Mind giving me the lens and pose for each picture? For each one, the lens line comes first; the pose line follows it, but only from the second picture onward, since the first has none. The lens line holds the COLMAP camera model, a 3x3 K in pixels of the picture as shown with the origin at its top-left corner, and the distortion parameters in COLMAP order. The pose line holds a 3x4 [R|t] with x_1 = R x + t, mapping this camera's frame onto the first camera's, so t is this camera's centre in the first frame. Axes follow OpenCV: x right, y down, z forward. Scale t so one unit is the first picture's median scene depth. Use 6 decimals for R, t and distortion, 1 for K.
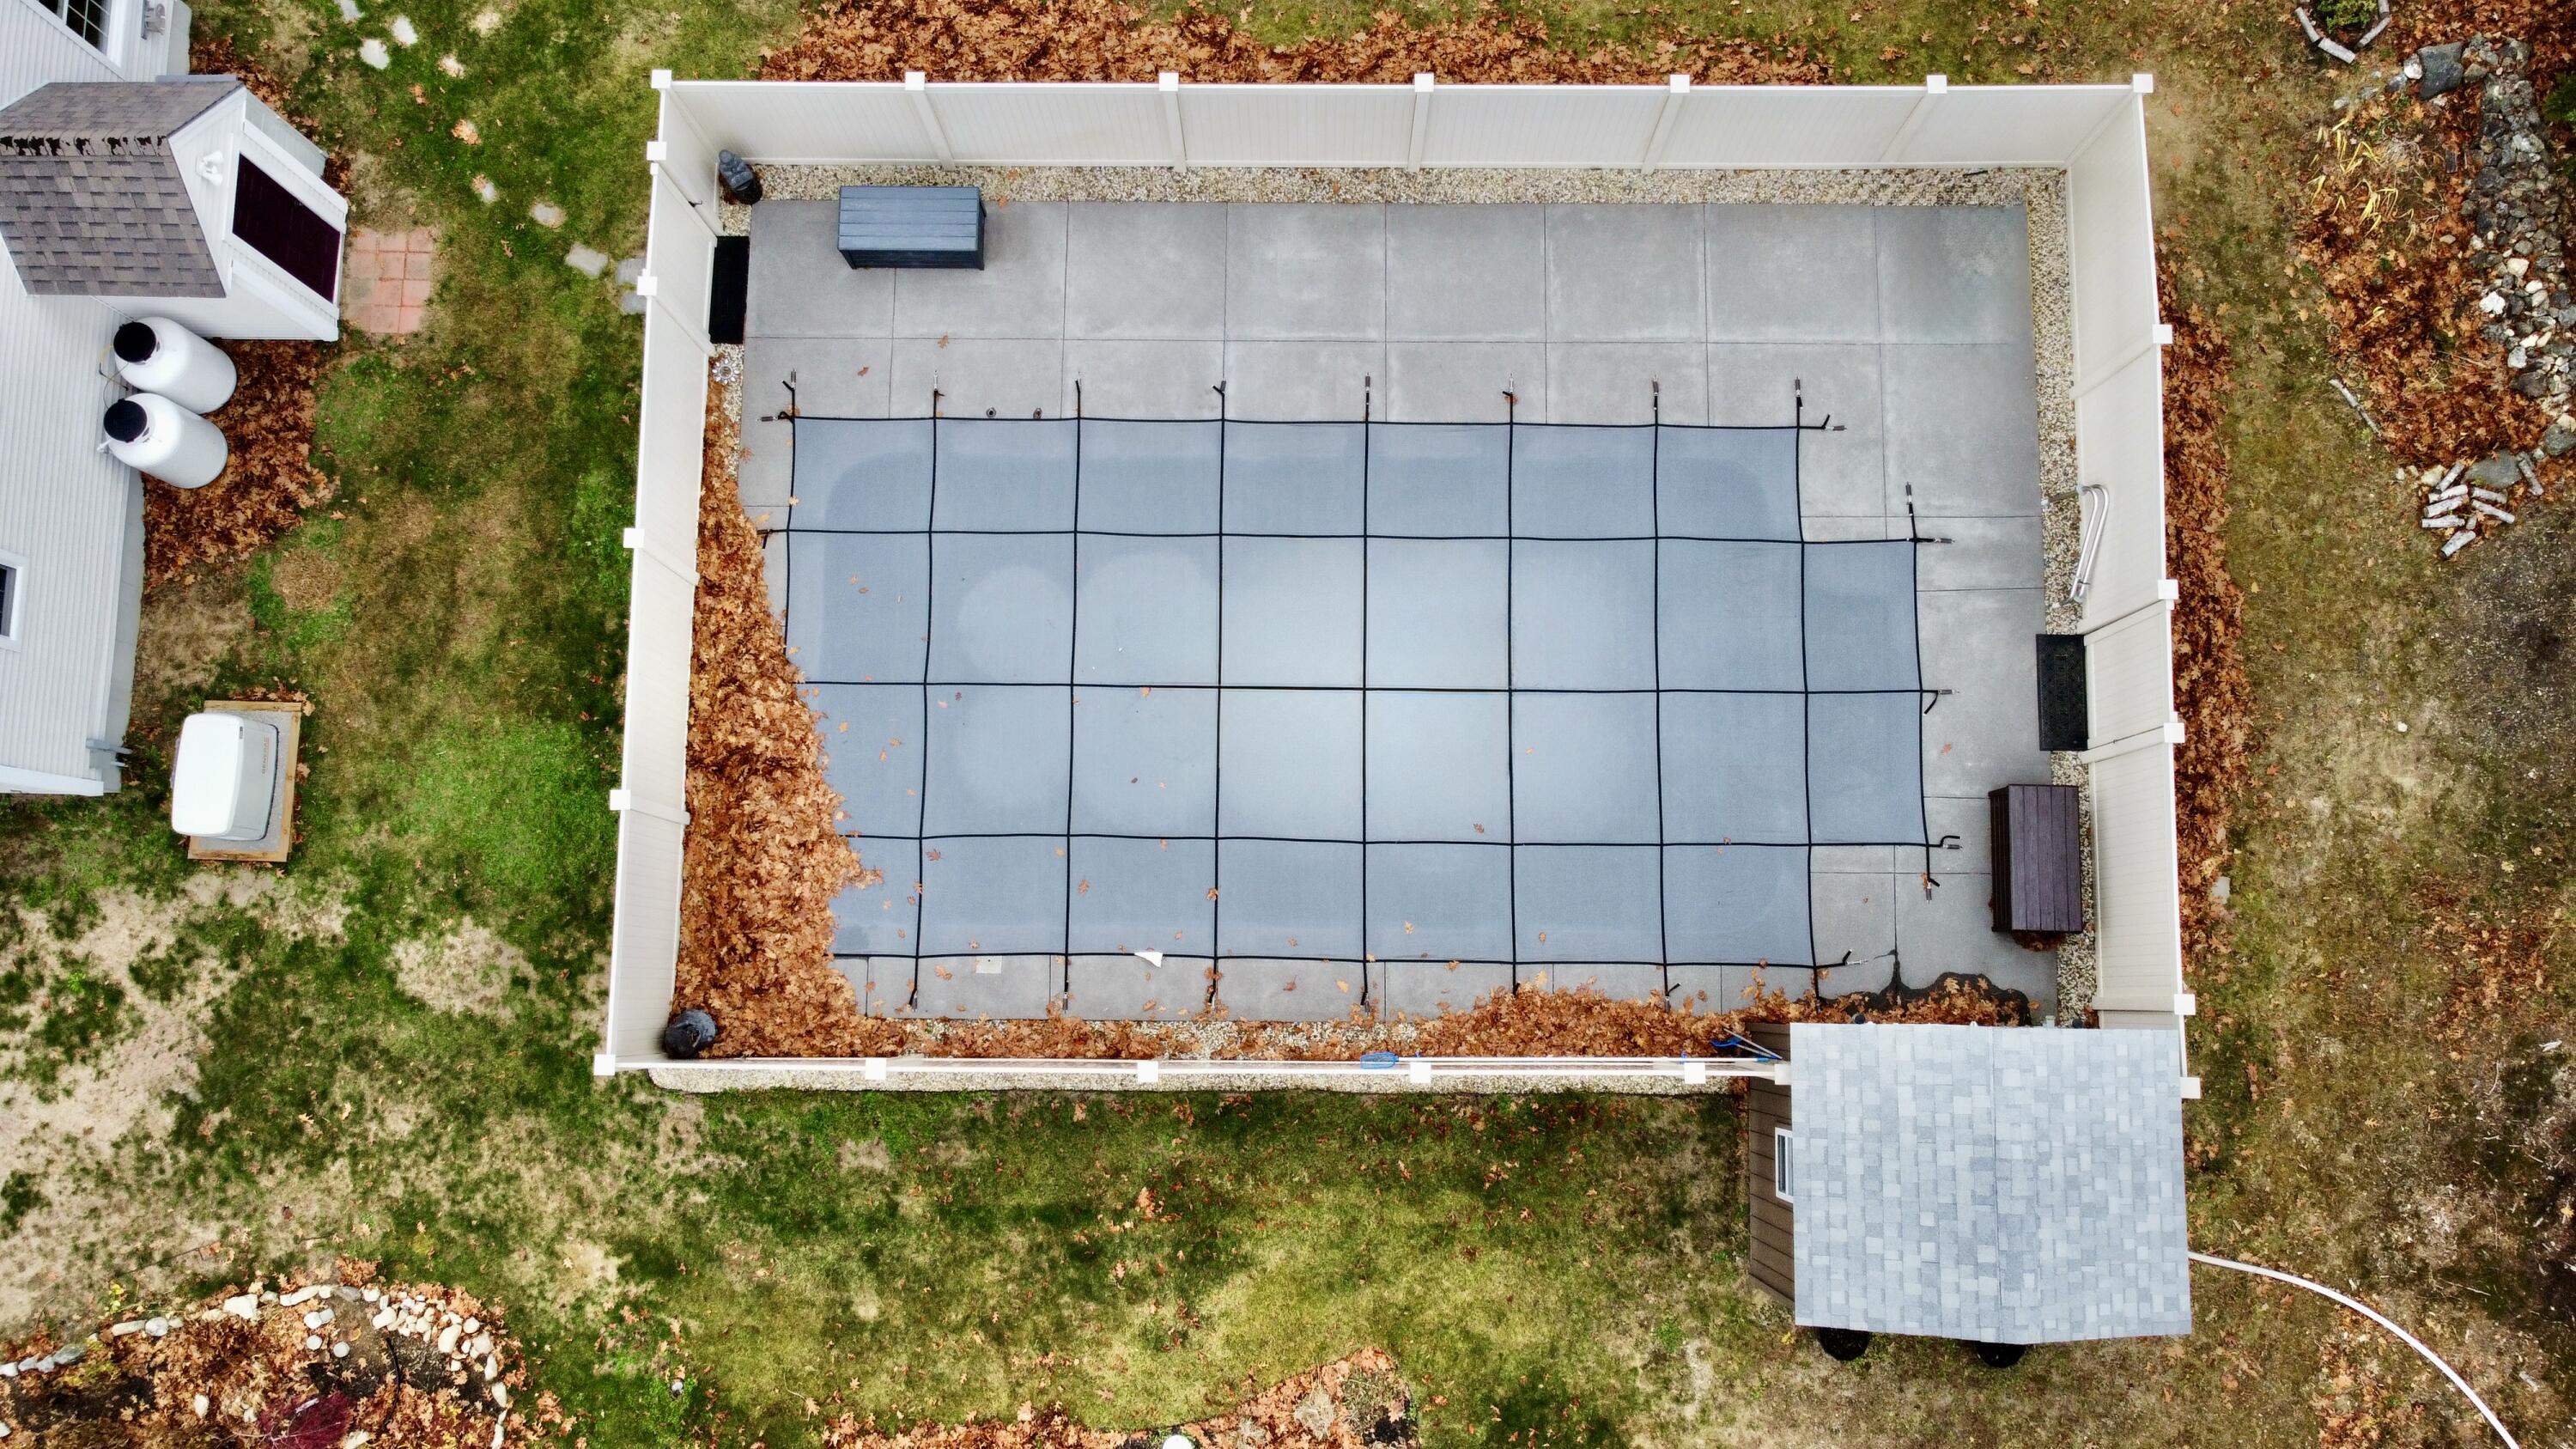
lens RADIAL K [[1958.5, 0, 1289.6], [0, 1958.5, 722.1], [0, 0, 1]] dist [0.001793, -0.000849]
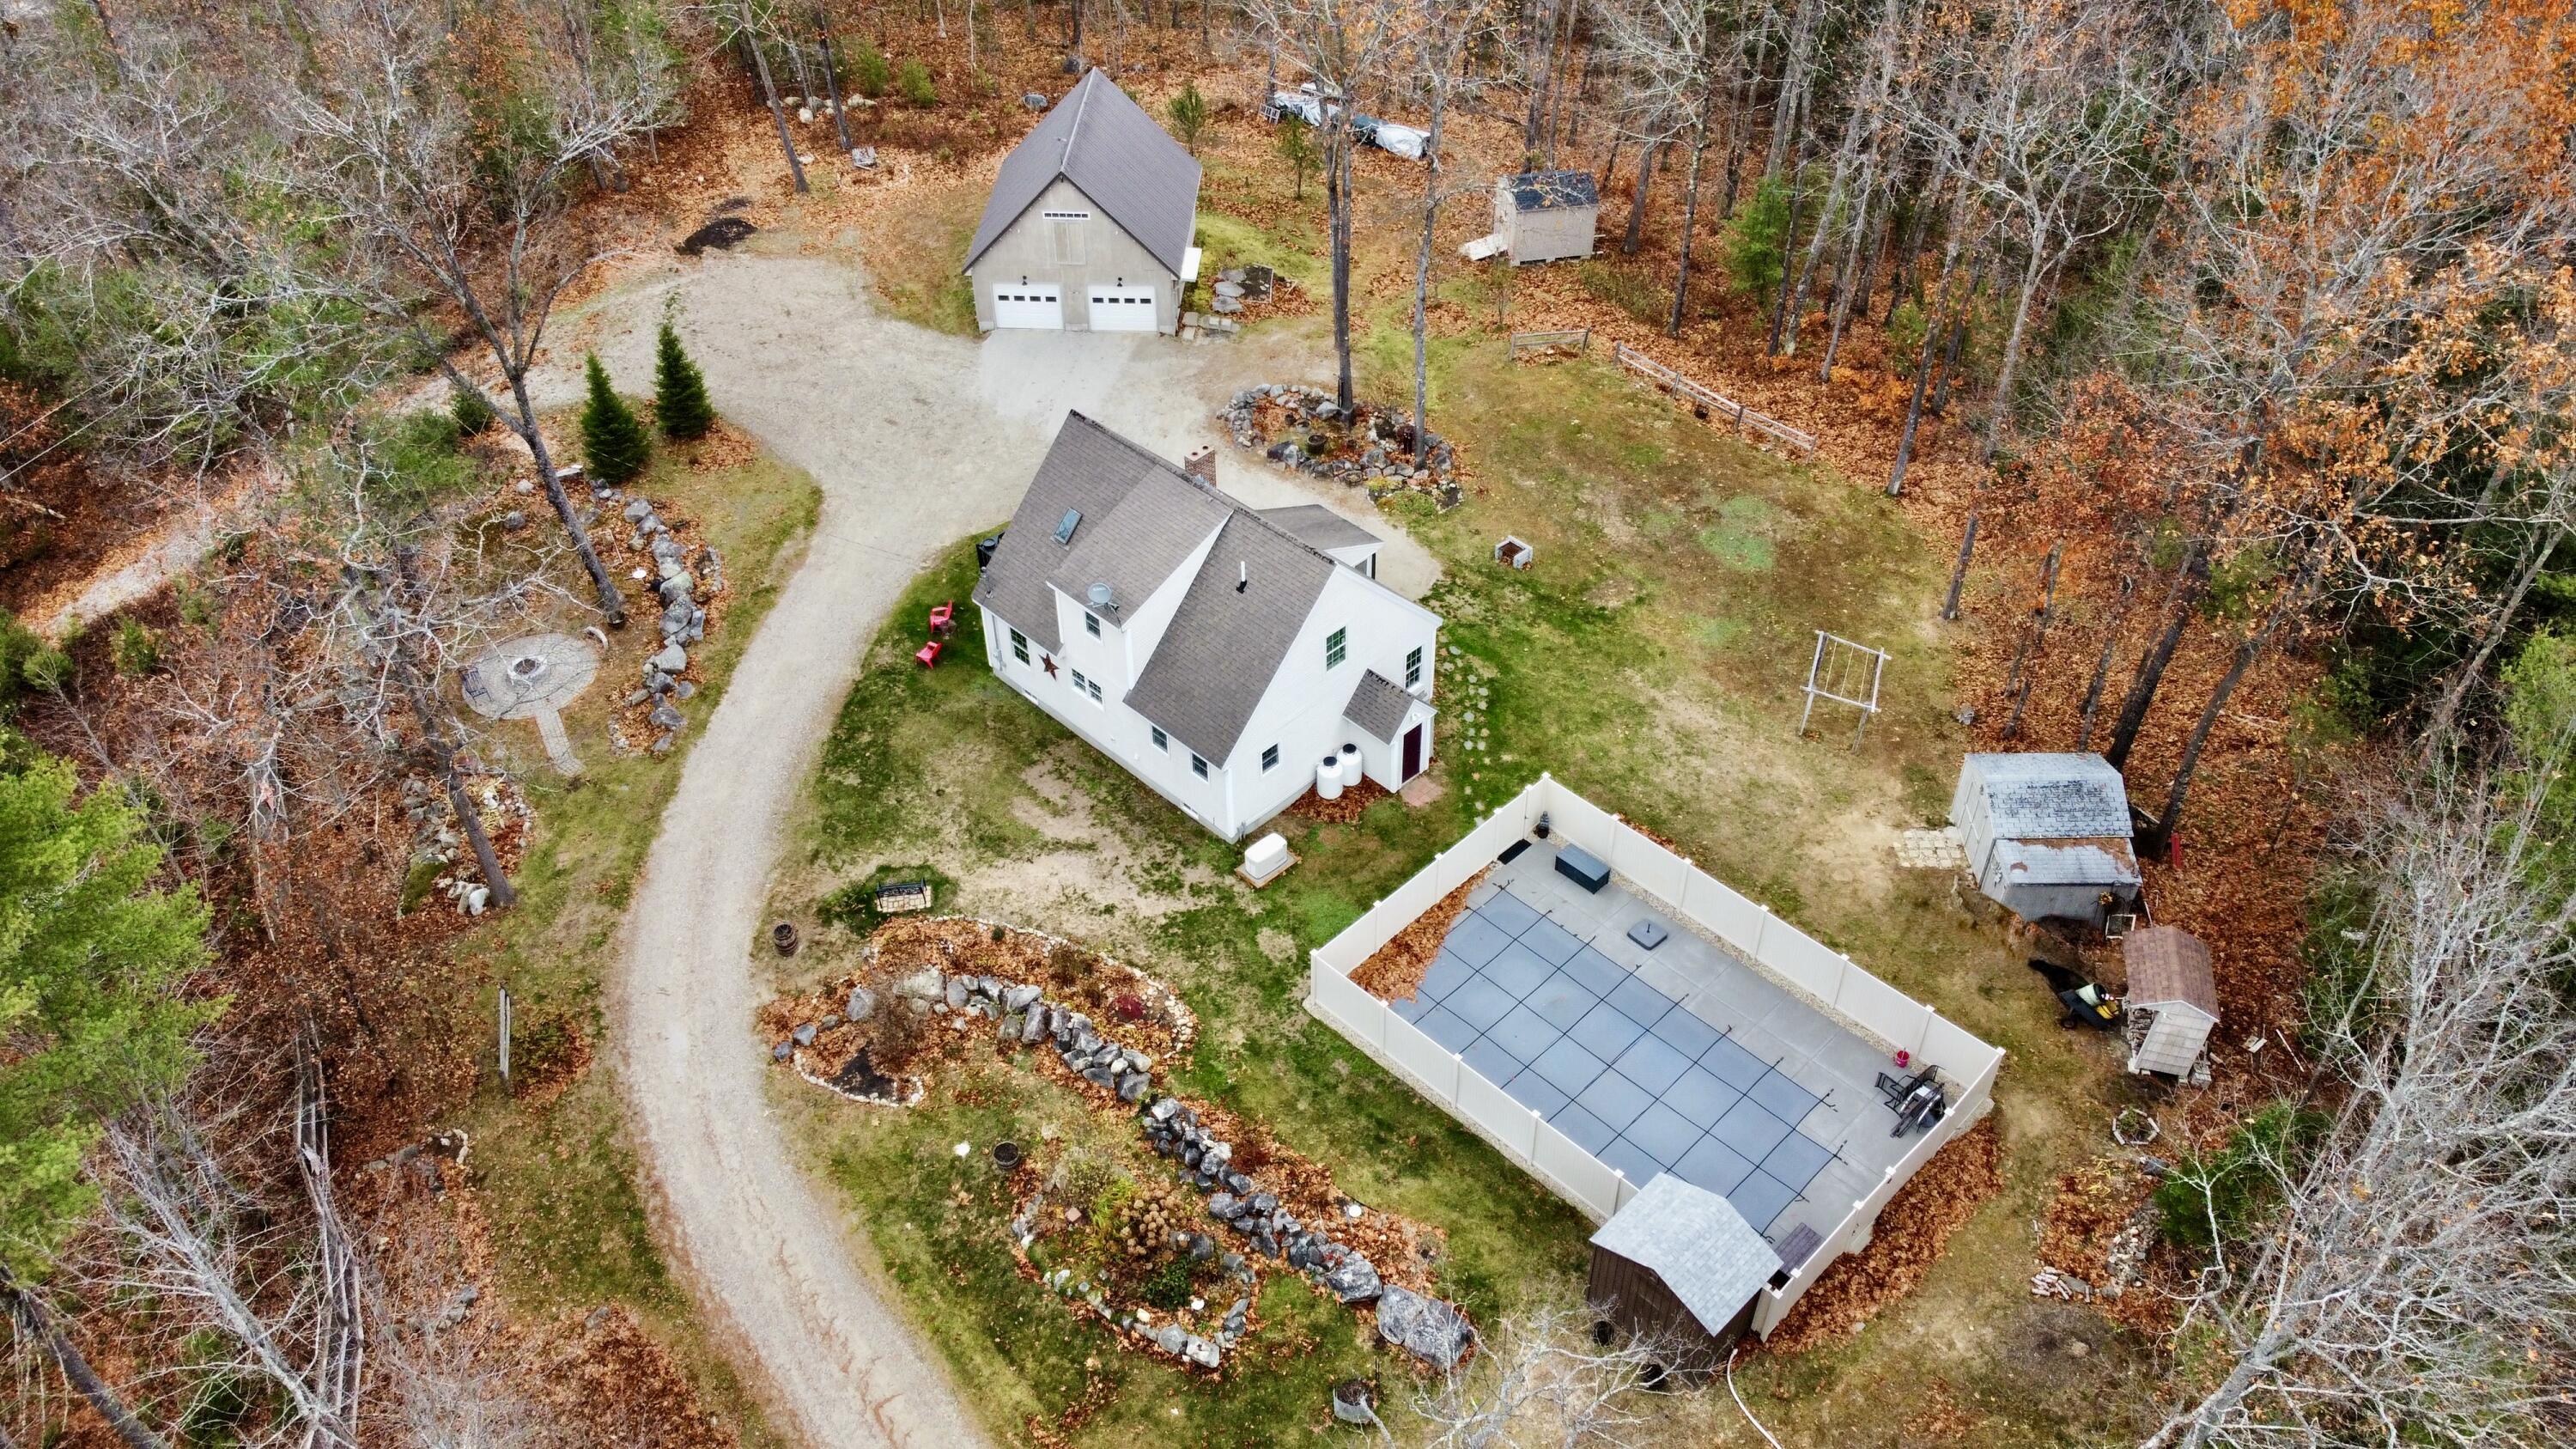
lens RADIAL K [[1958.5, 0, 1285.6], [0, 1958.5, 723.2], [0, 0, 1]] dist [0.001793, -0.000849]
pose [[0.714521, 0.462835, -0.524636, 0.855079], [-0.692613, 0.573788, -0.437098, 1.117238], [0.098725, 0.675686, 0.730549, -1.168082]]
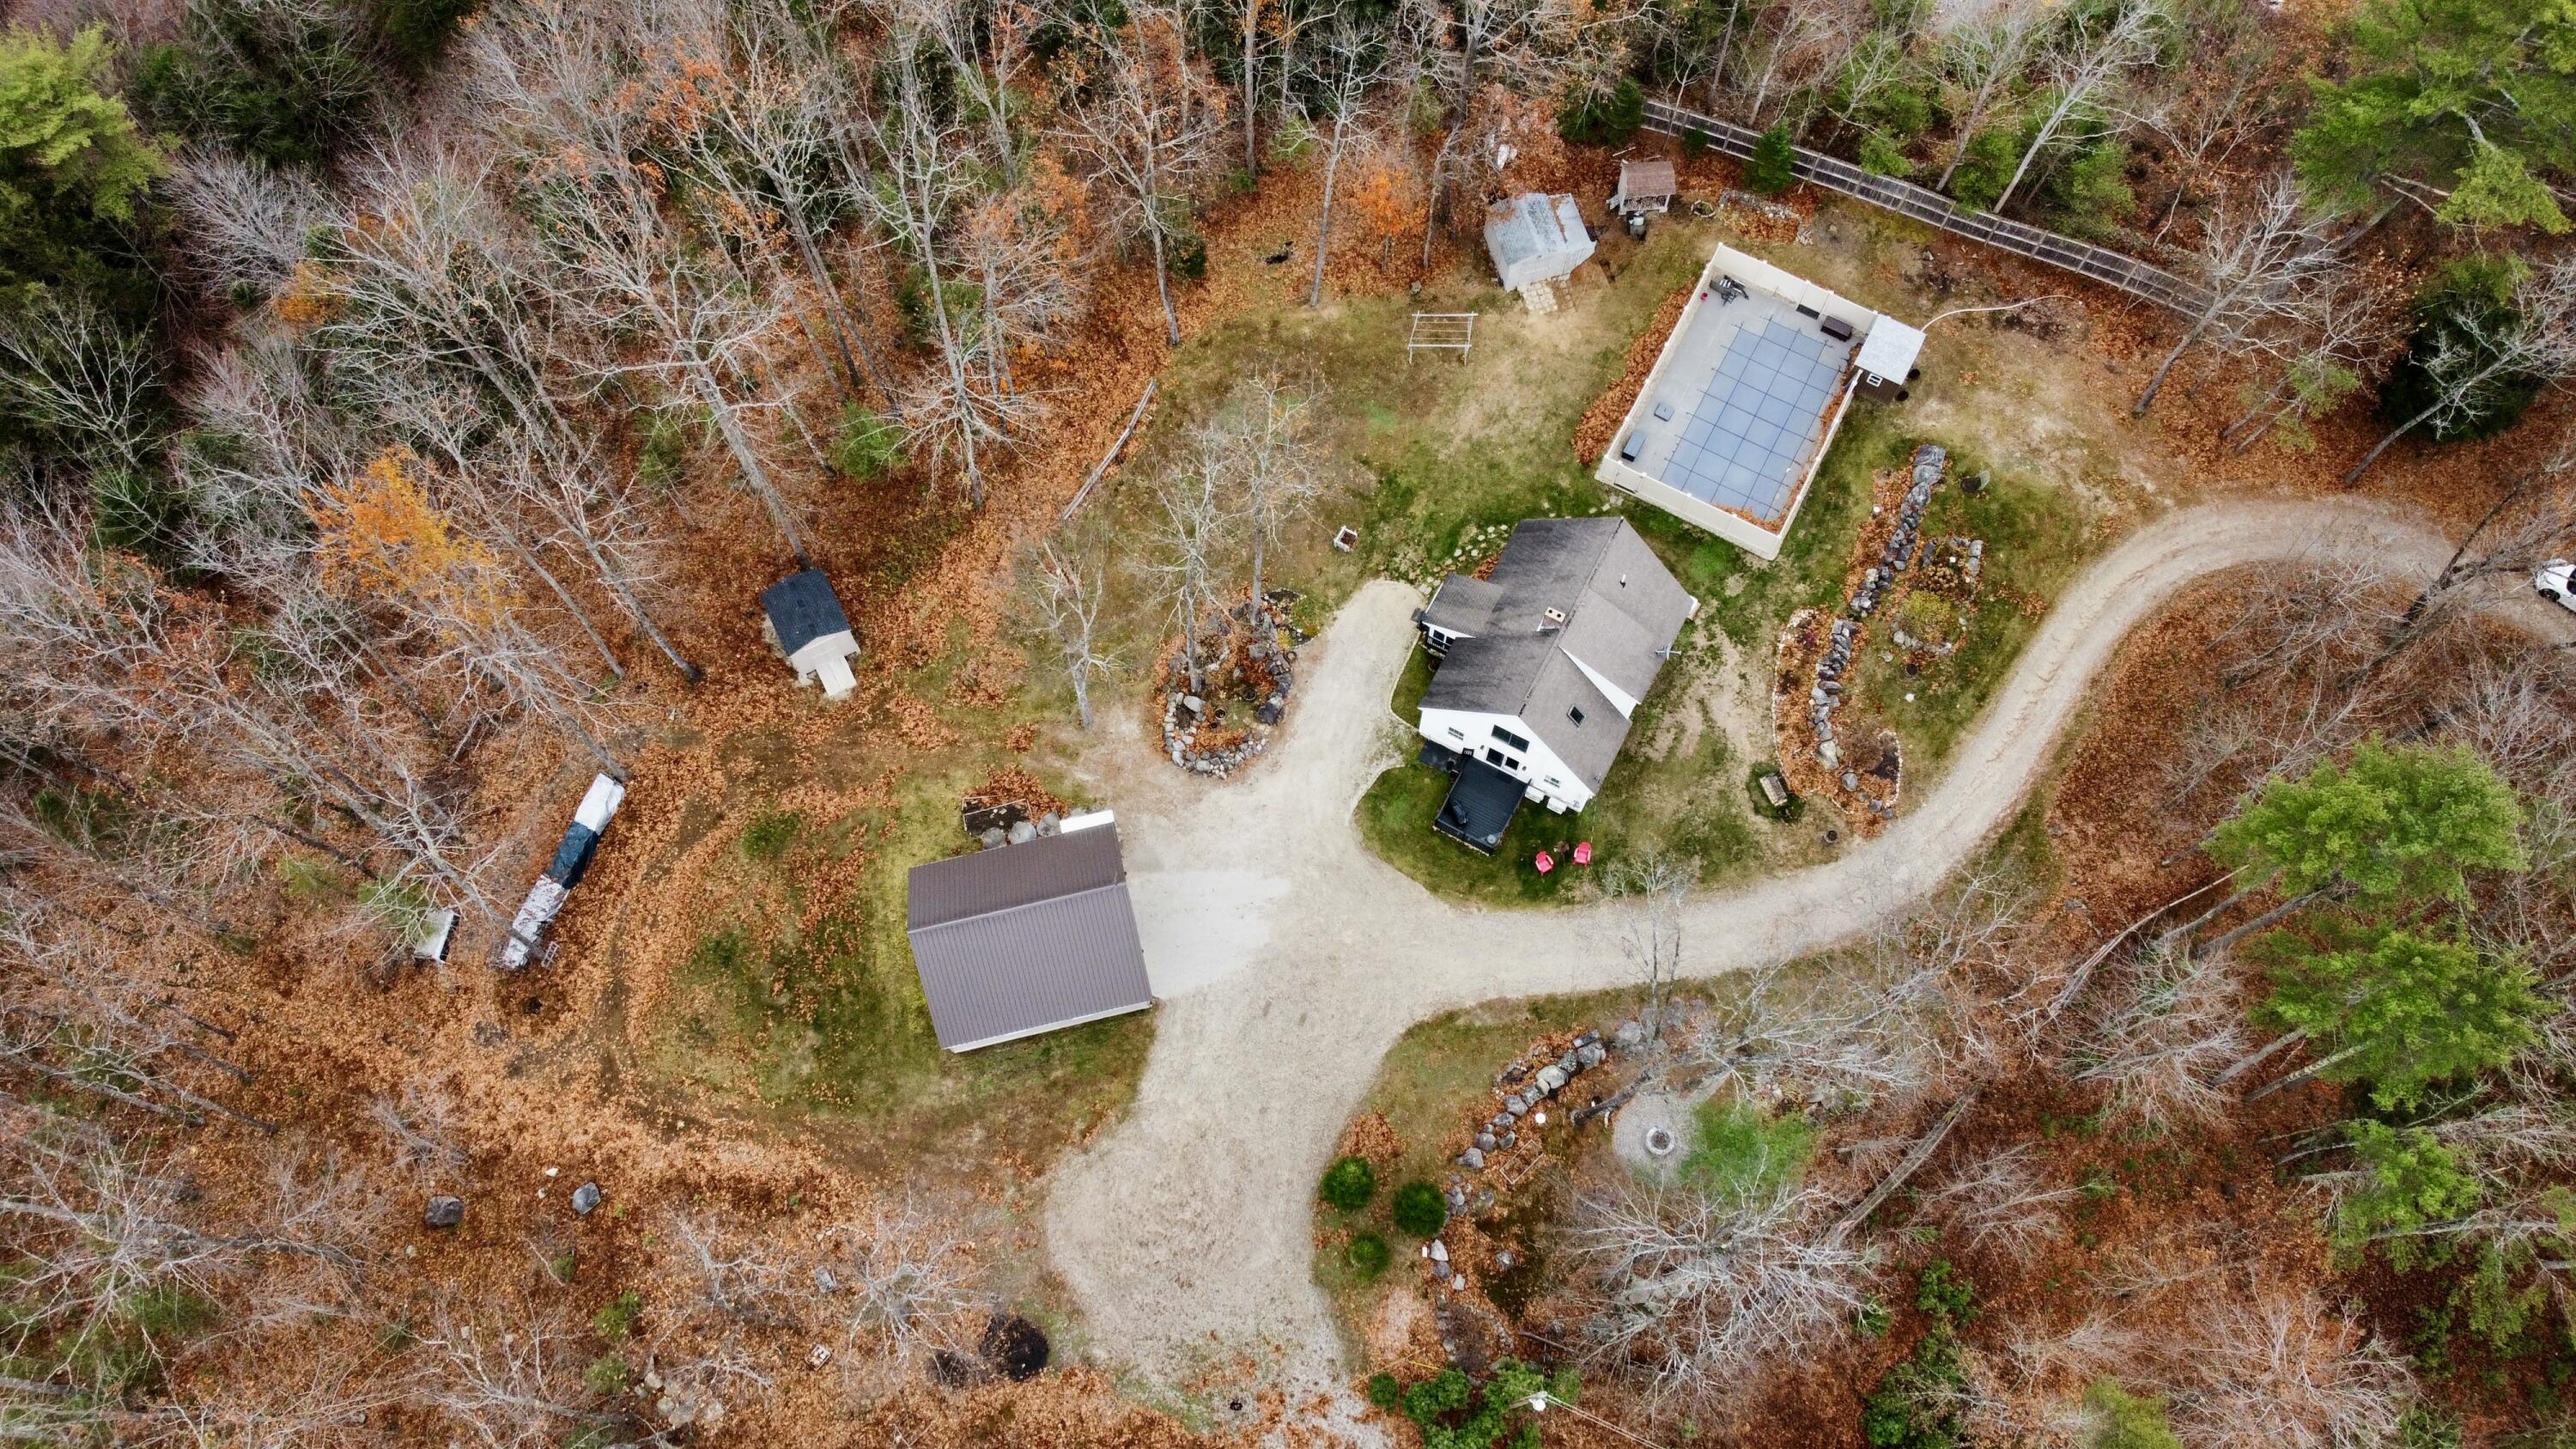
lens RADIAL K [[1958.5, 0, 1288.3], [0, 1958.5, 724.4], [0, 0, 1]] dist [0.001793, -0.000849]
pose [[0.463299, -0.823962, 0.326253, -2.822664], [0.877870, 0.477075, -0.041760, -0.483221], [-0.121238, 0.305755, 0.944360, -3.380691]]
